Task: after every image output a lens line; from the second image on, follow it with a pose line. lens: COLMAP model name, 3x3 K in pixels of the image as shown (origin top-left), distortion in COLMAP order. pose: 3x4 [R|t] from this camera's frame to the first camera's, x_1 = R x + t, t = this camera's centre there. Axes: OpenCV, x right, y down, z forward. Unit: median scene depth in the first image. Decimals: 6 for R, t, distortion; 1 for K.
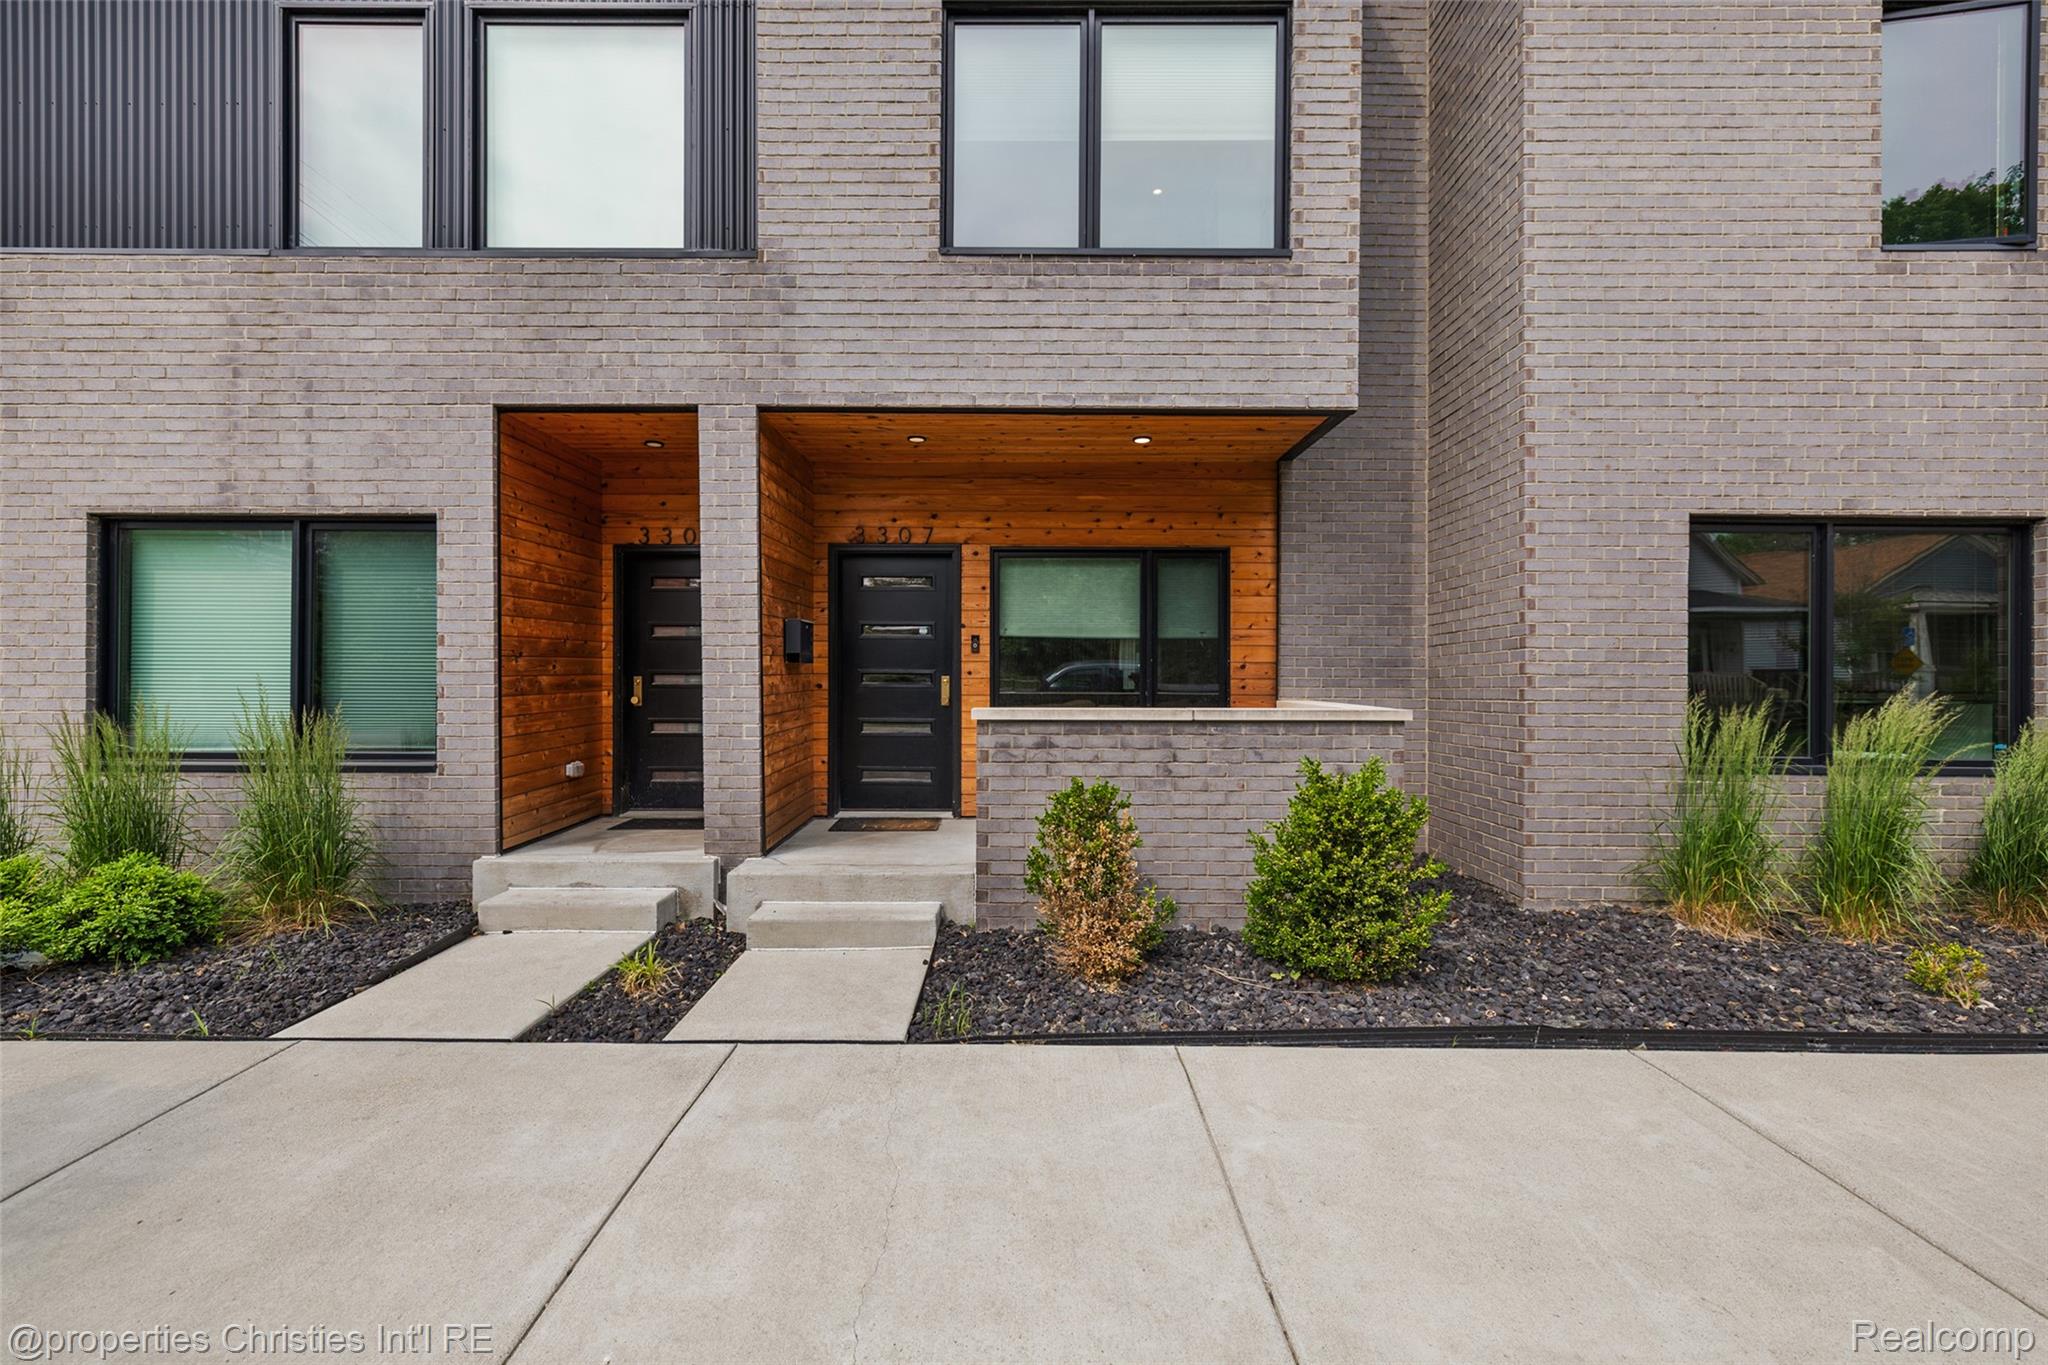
lens RADIAL K [[876.0, 0, 1022.3], [0, 876.0, 672.0], [0, 0, 1]] dist [-0.000022, -0.000656]
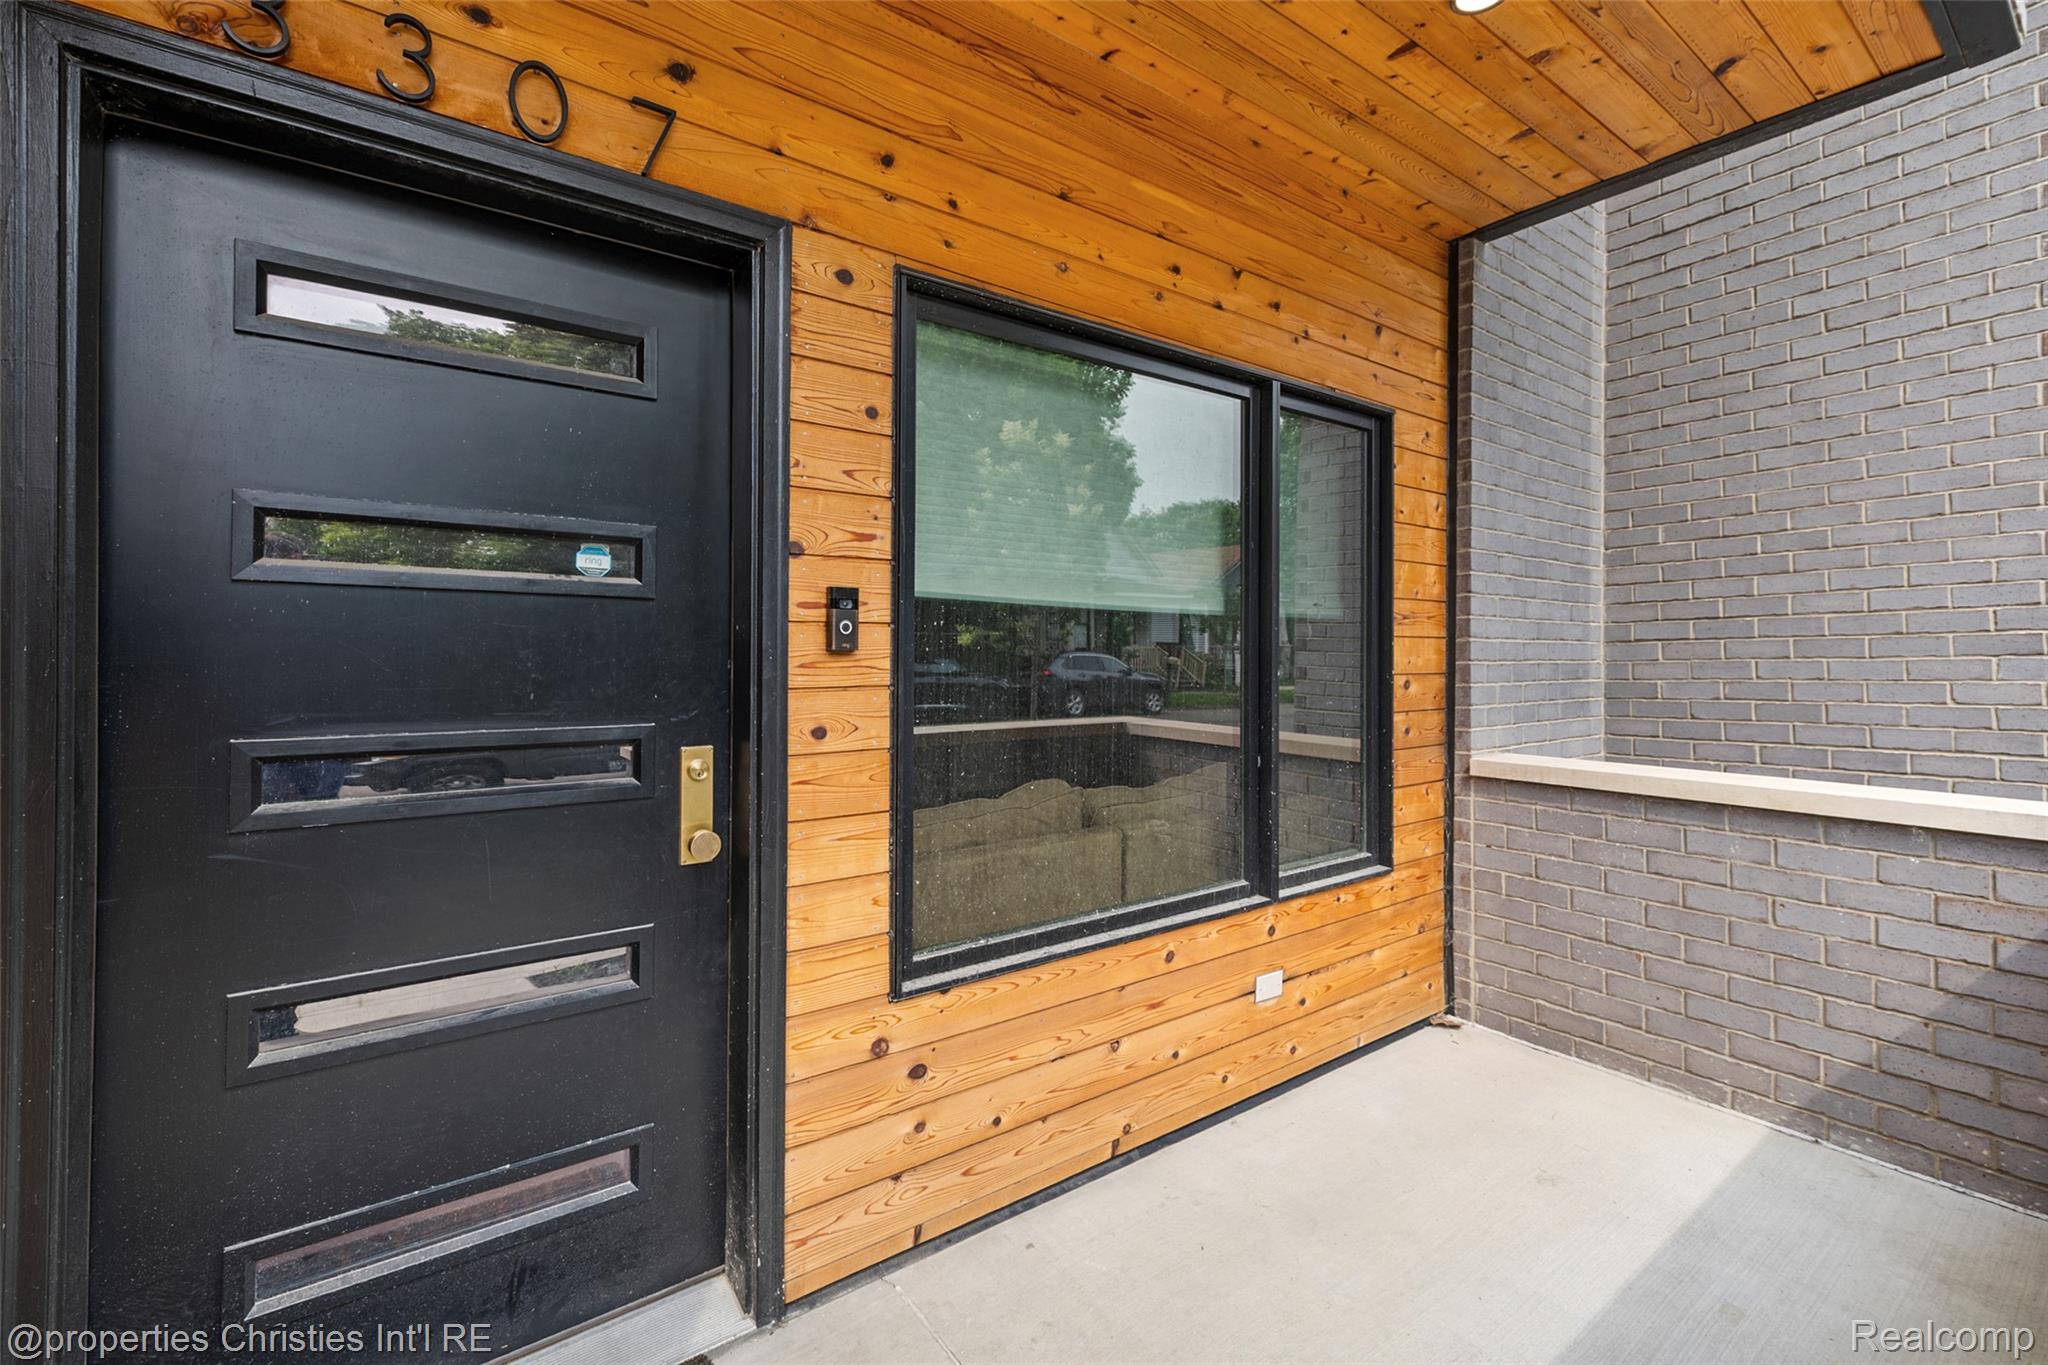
lens RADIAL K [[876.0, 0, 1037.3], [0, 876.0, 645.8], [0, 0, 1]] dist [-0.000022, -0.000656]
pose [[0.807830, 0.002319, 0.589411, -0.160185], [0.007205, 0.999879, -0.013808, -0.020576], [-0.589371, 0.015401, 0.807716, 0.754815]]
